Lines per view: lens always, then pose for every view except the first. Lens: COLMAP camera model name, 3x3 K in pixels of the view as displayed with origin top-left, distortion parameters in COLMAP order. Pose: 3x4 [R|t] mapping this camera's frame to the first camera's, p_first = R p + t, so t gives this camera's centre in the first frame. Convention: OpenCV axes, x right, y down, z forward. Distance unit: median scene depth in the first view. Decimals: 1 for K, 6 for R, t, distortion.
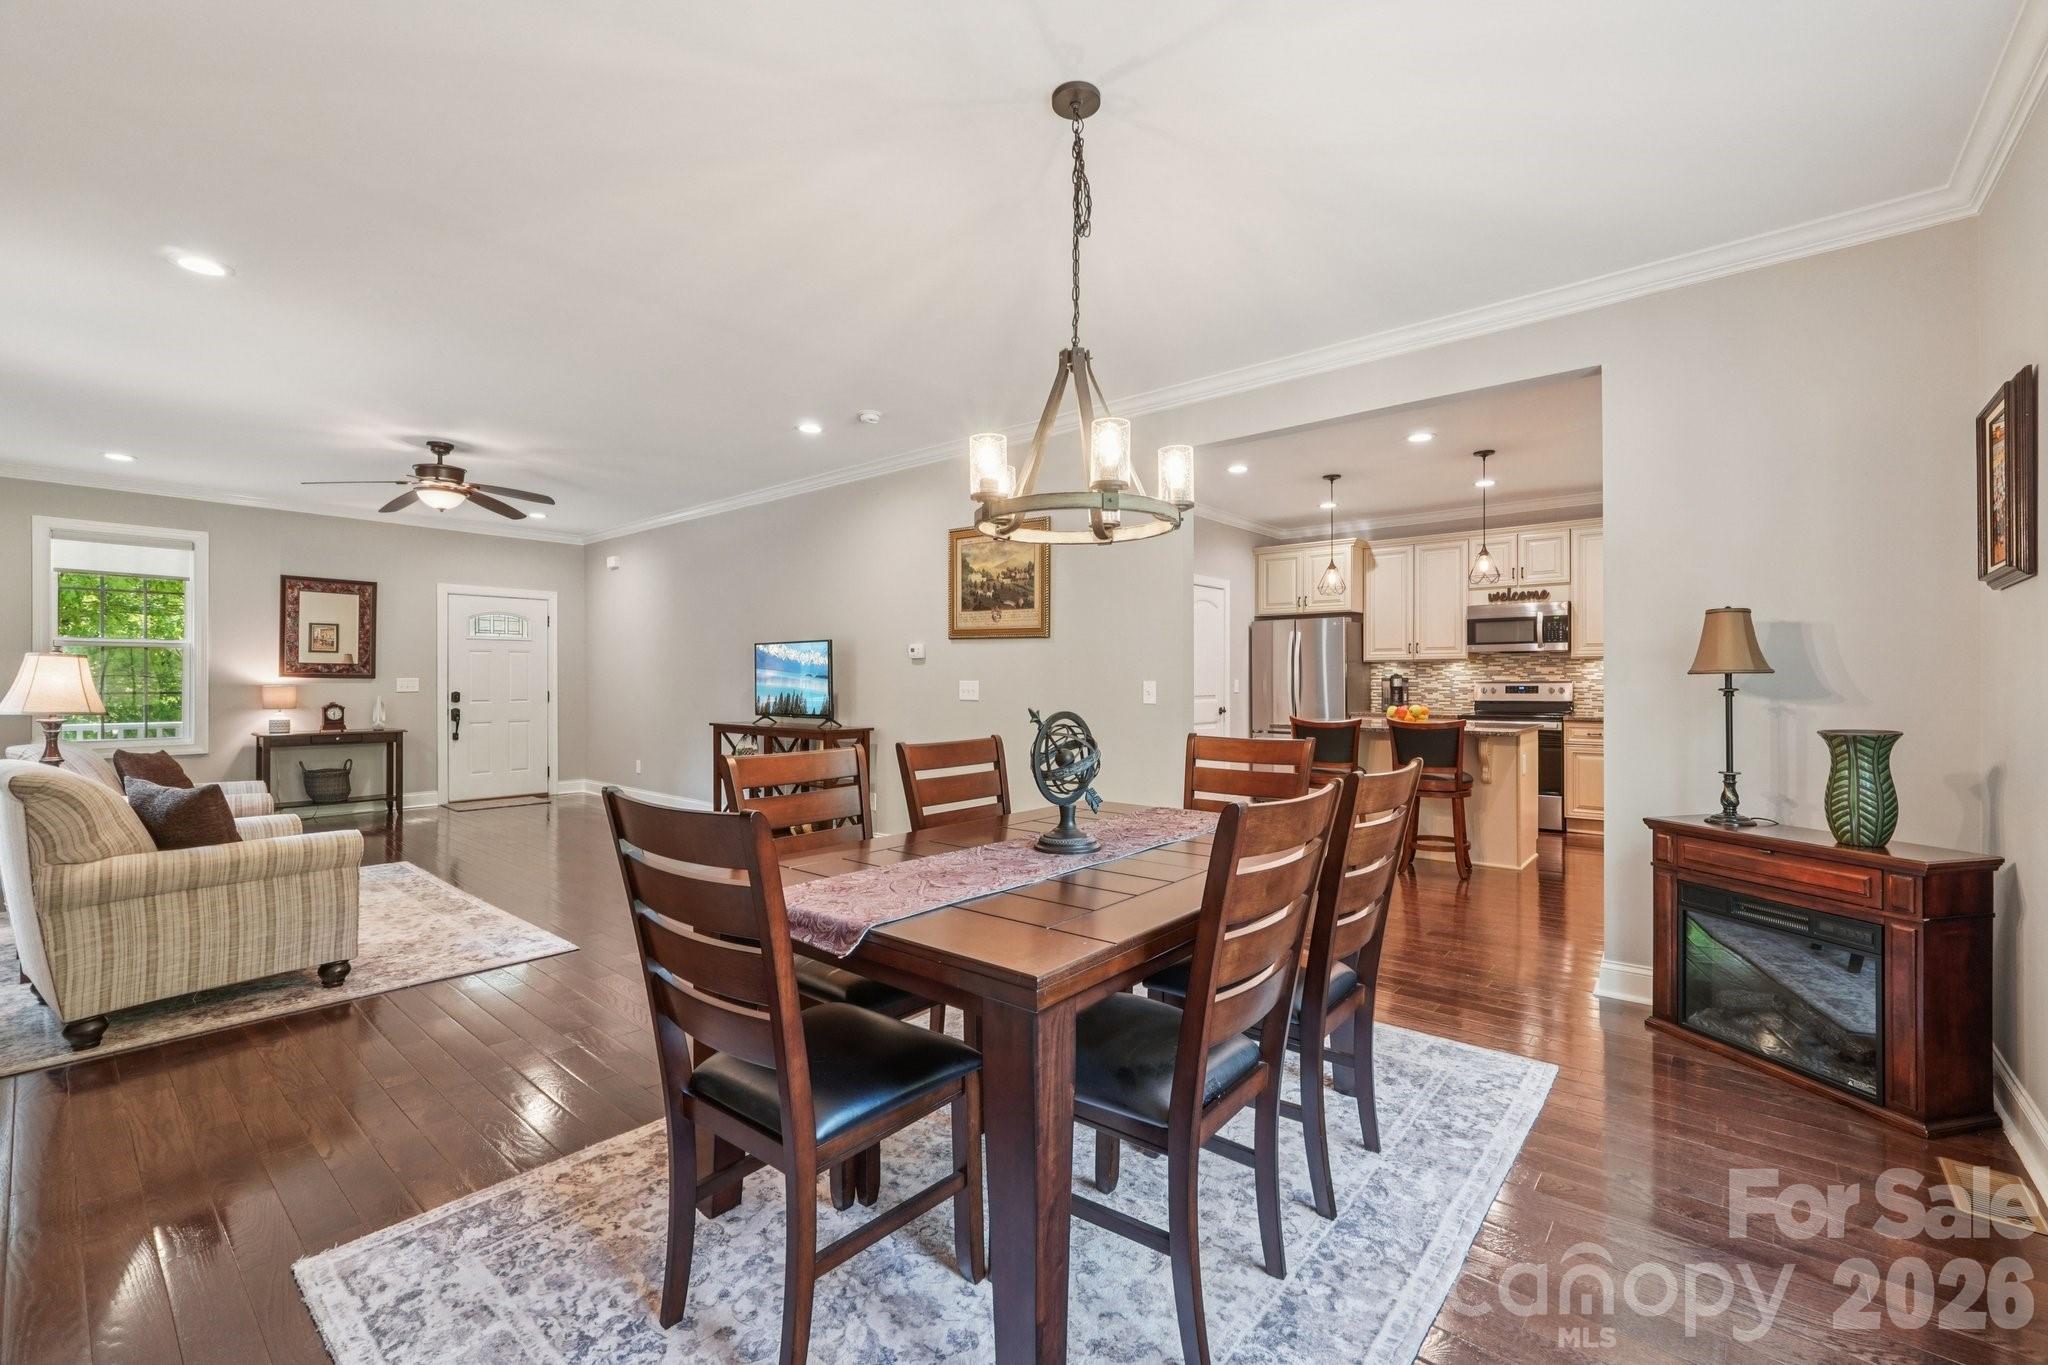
lens RADIAL K [[860.3, 0, 1026.2], [0, 860.3, 680.1], [0, 0, 1]] dist [-0.016406, 0.006089]
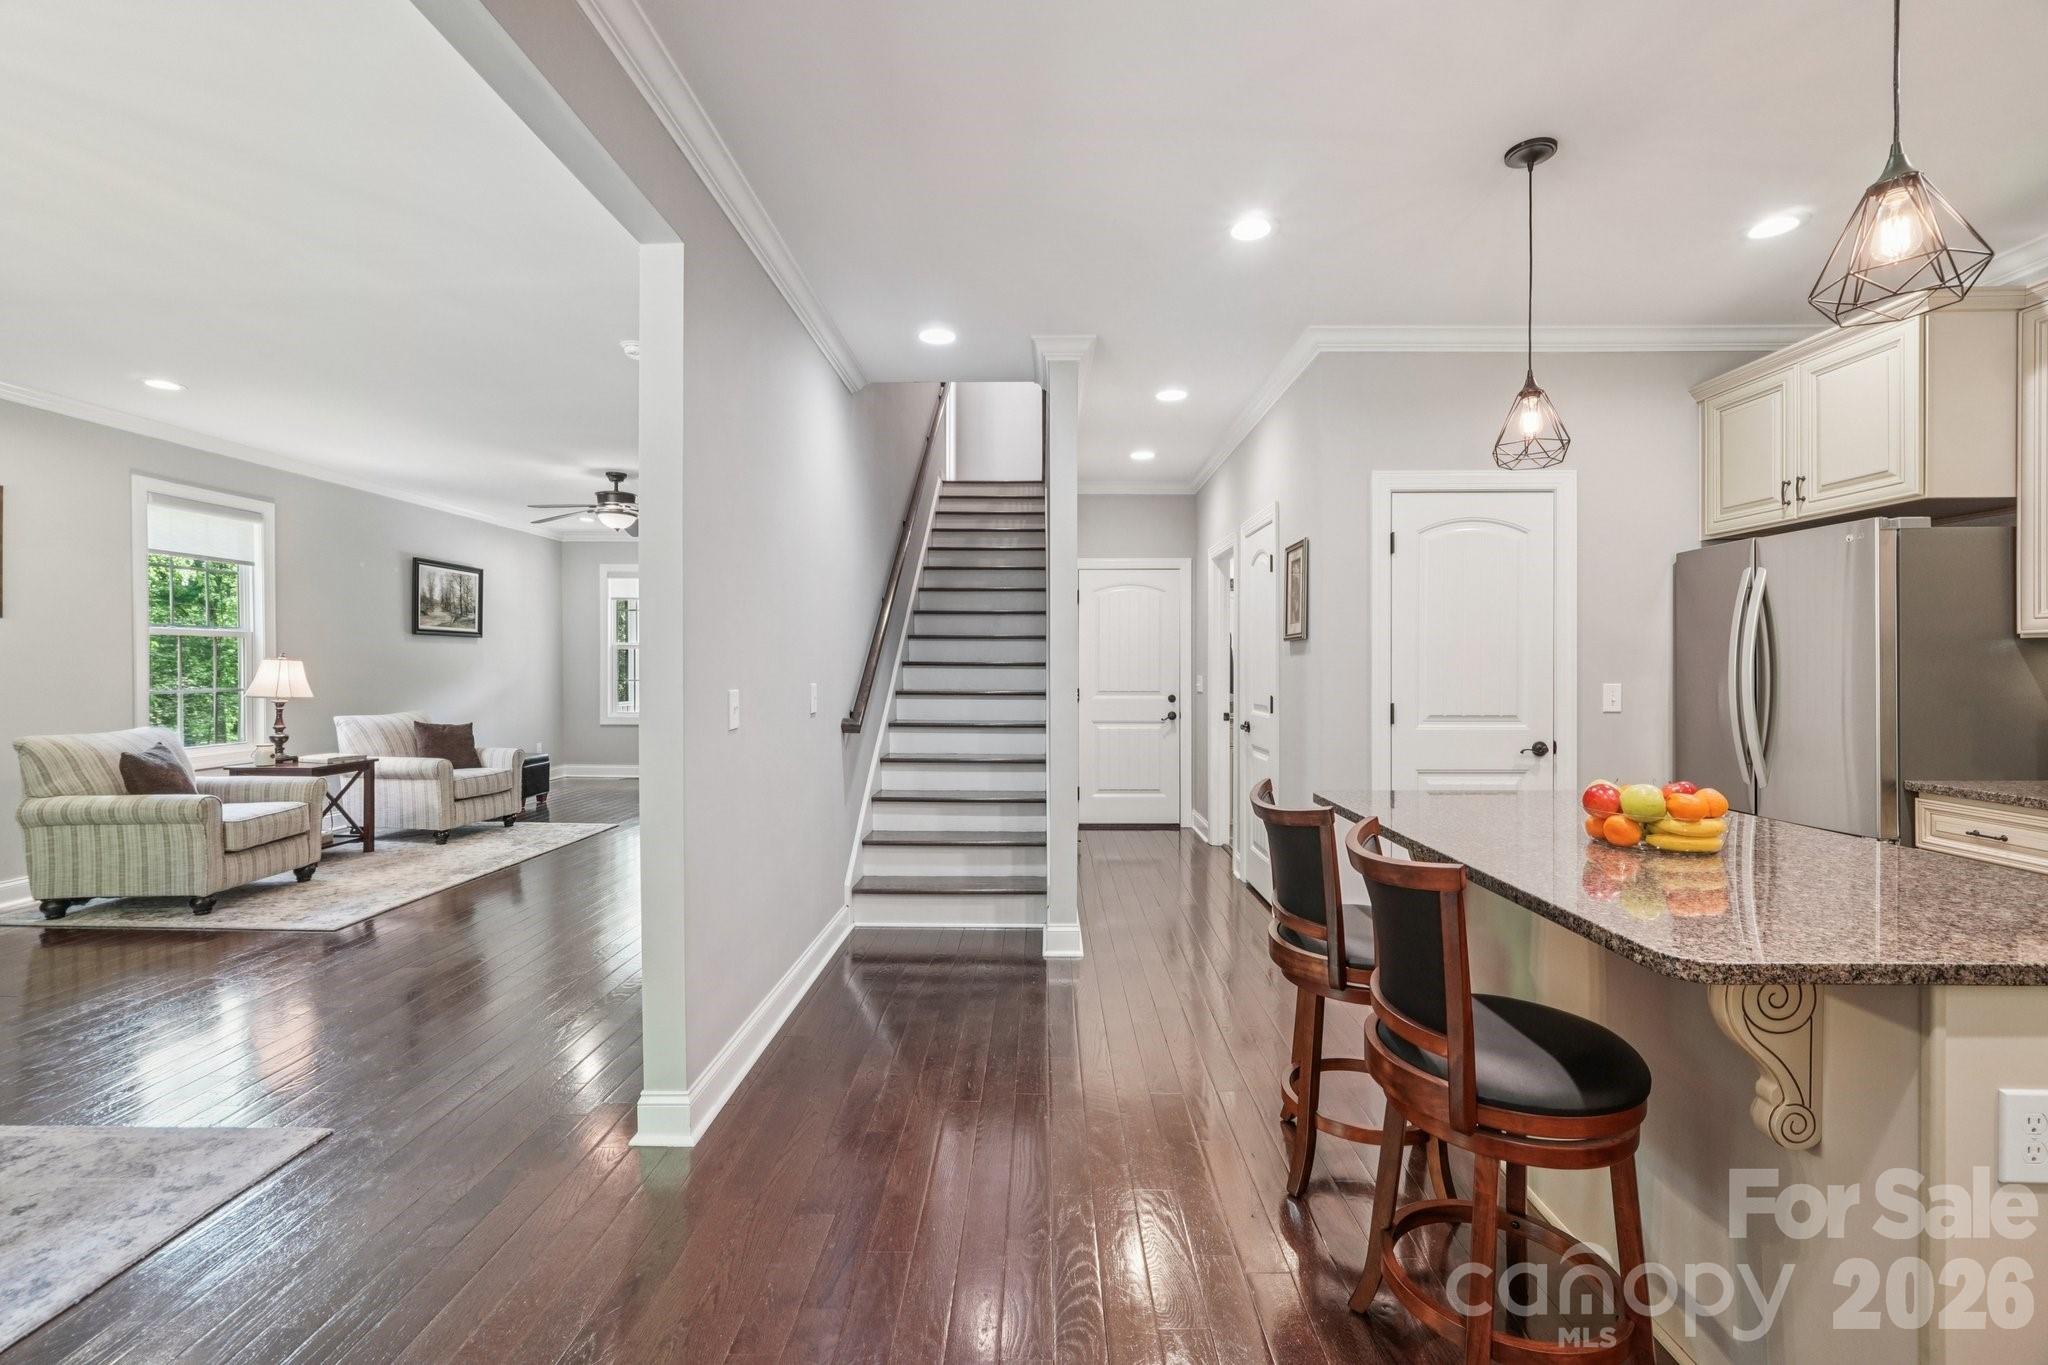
lens RADIAL K [[861.8, 0, 1028.6], [0, 861.8, 672.7], [0, 0, 1]] dist [-0.016106, 0.005876]
pose [[0.635241, 0.007638, -0.772276, 0.467989], [-0.003234, 0.999969, 0.007230, -0.010158], [0.772307, -0.002095, 0.635245, 0.547142]]
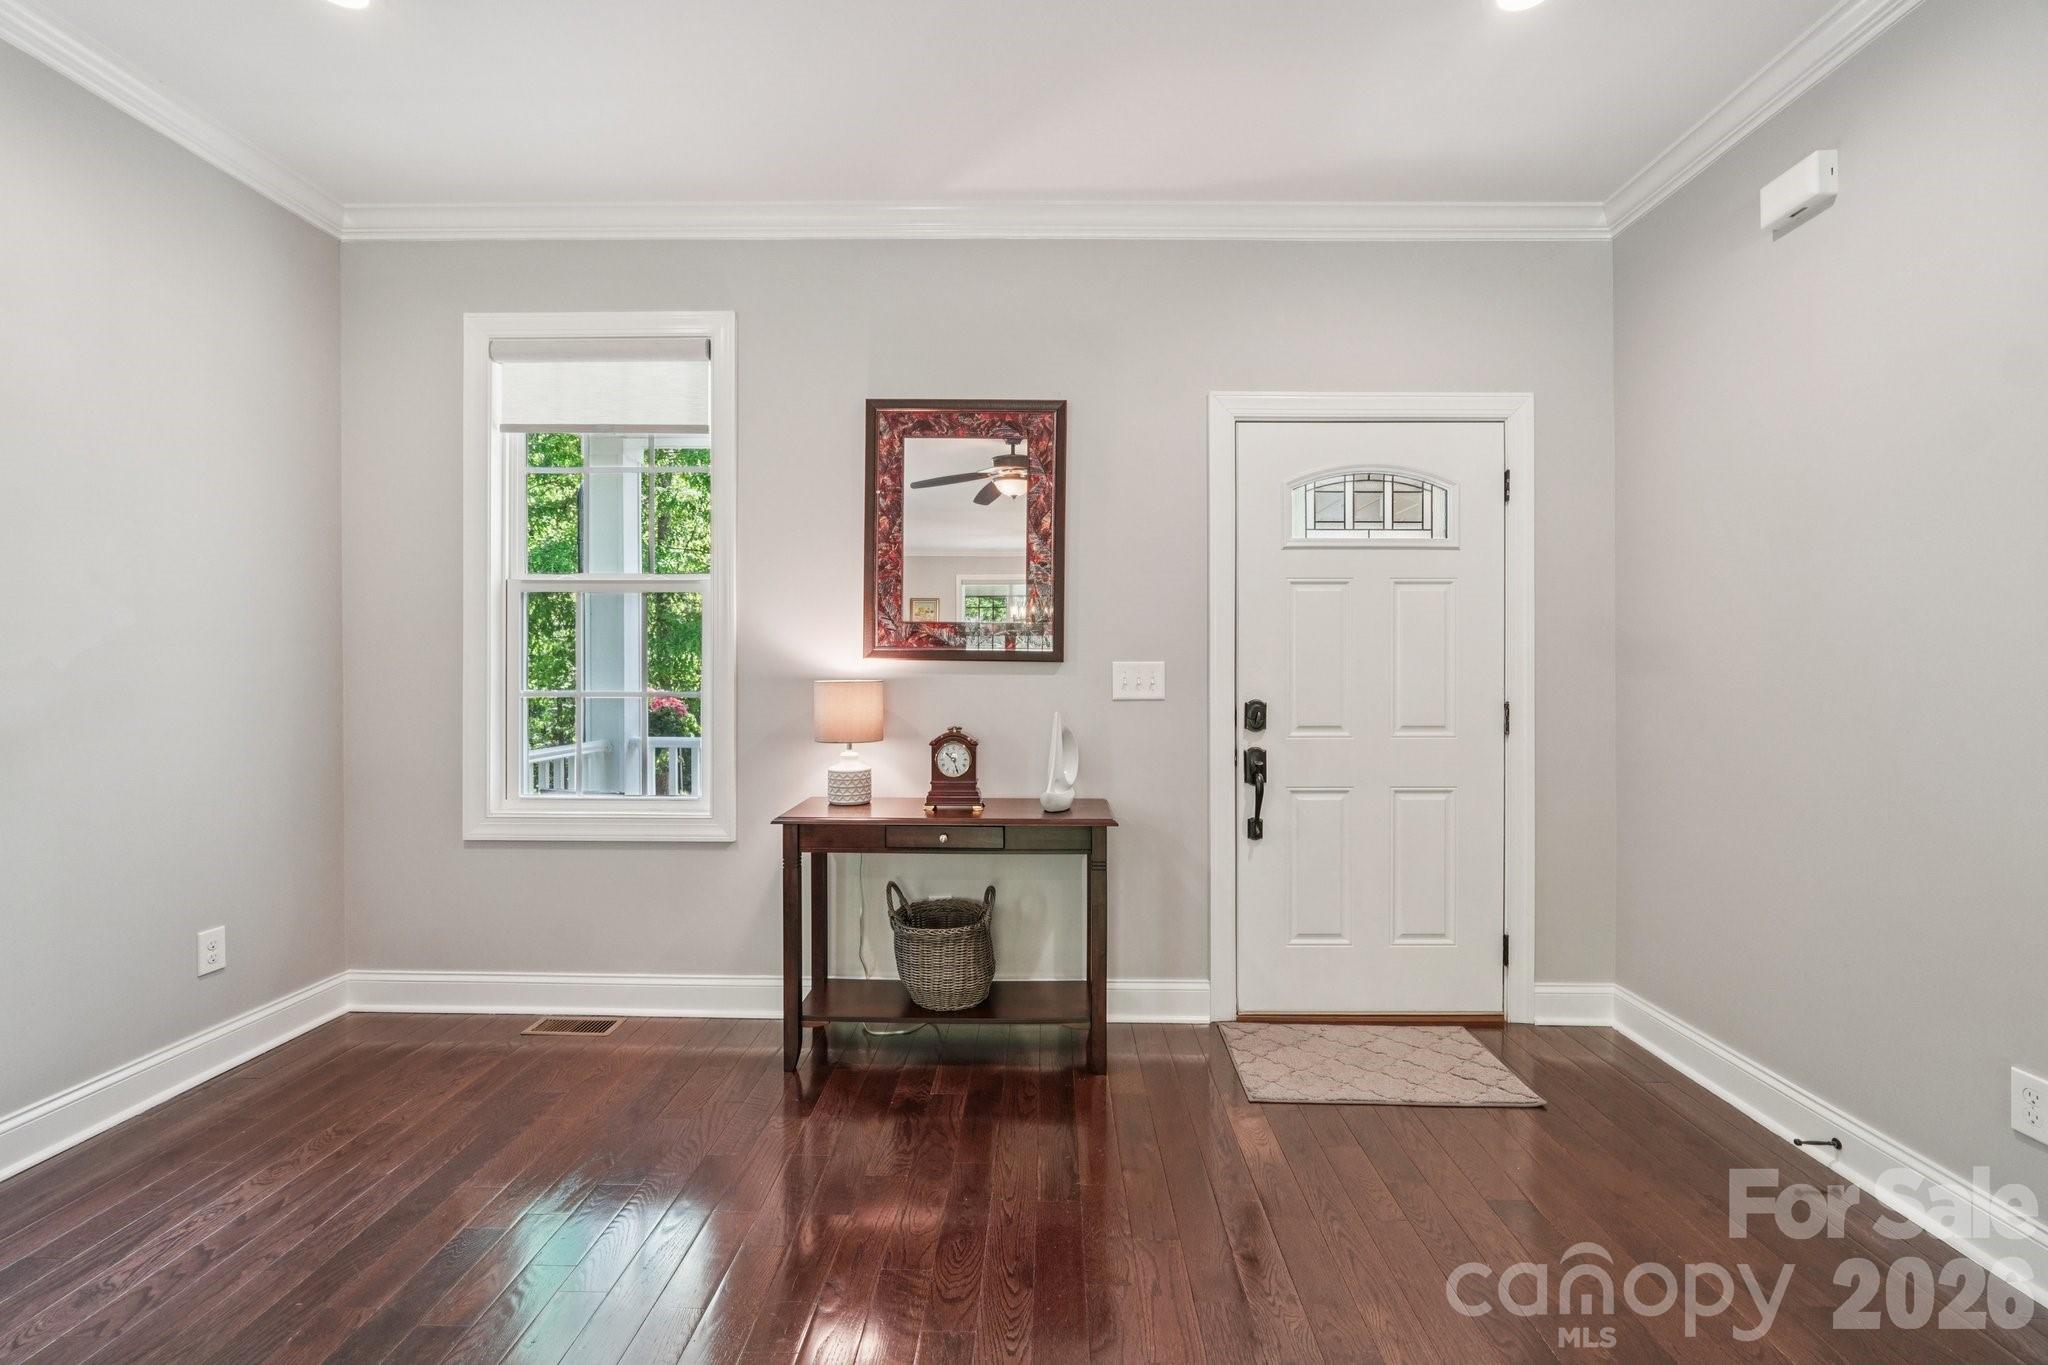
lens RADIAL K [[862.2, 0, 1022.7], [0, 862.2, 676.5], [0, 0, 1]] dist [-0.016713, 0.006852]
pose [[0.633080, 0.002887, -0.774081, -0.542994], [-0.001680, 0.999996, 0.002355, 0.003843], [0.774085, -0.000191, 0.633082, 0.839408]]
